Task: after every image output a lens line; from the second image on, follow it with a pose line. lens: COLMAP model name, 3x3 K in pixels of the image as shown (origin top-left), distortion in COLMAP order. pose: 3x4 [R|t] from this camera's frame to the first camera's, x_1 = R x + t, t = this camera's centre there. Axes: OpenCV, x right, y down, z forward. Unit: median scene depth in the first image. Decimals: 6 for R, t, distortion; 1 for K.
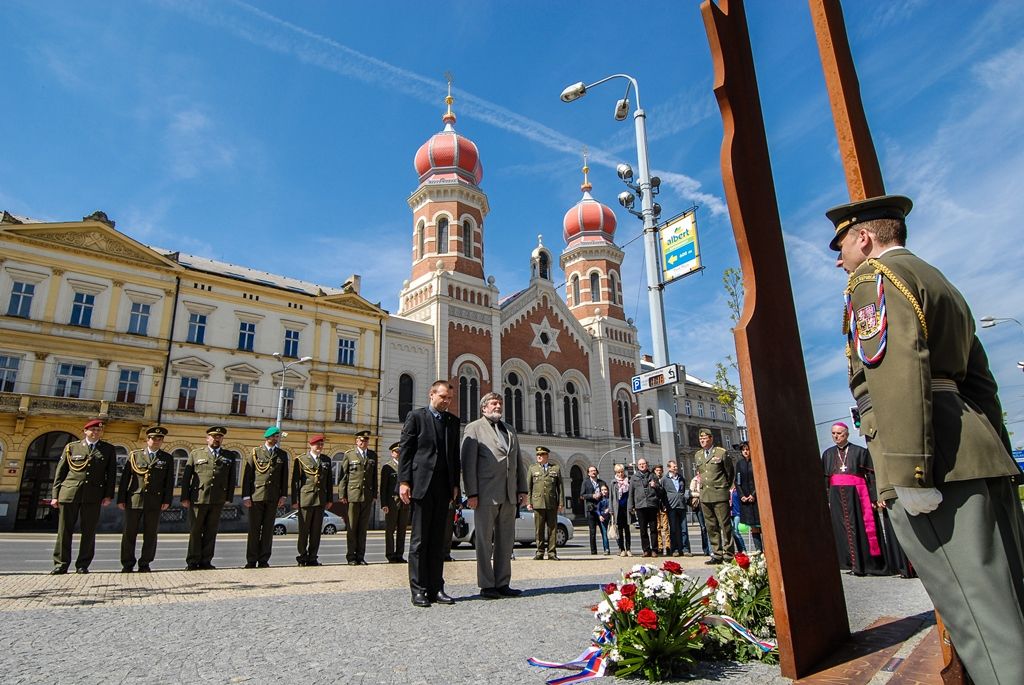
lens RADIAL K [[563.4, 0, 512.0], [0, 563.4, 342.5], [0, 0, 1]] dist [0.040798, -0.054766]
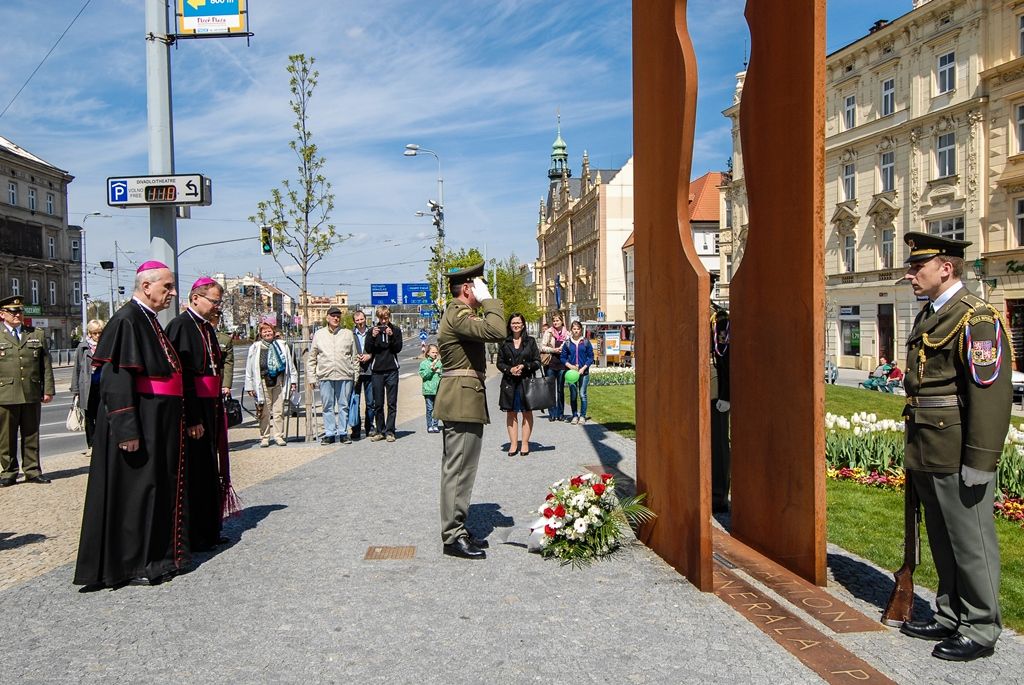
lens RADIAL K [[806.7, 0, 512.0], [0, 806.7, 342.5], [0, 0, 1]] dist [0.008722, 0.002586]
pose [[0.609715, -0.006317, 0.792596, -0.109583], [-0.221725, 0.958687, 0.178206, -0.010665], [-0.760977, -0.284393, 0.583125, 0.051281]]
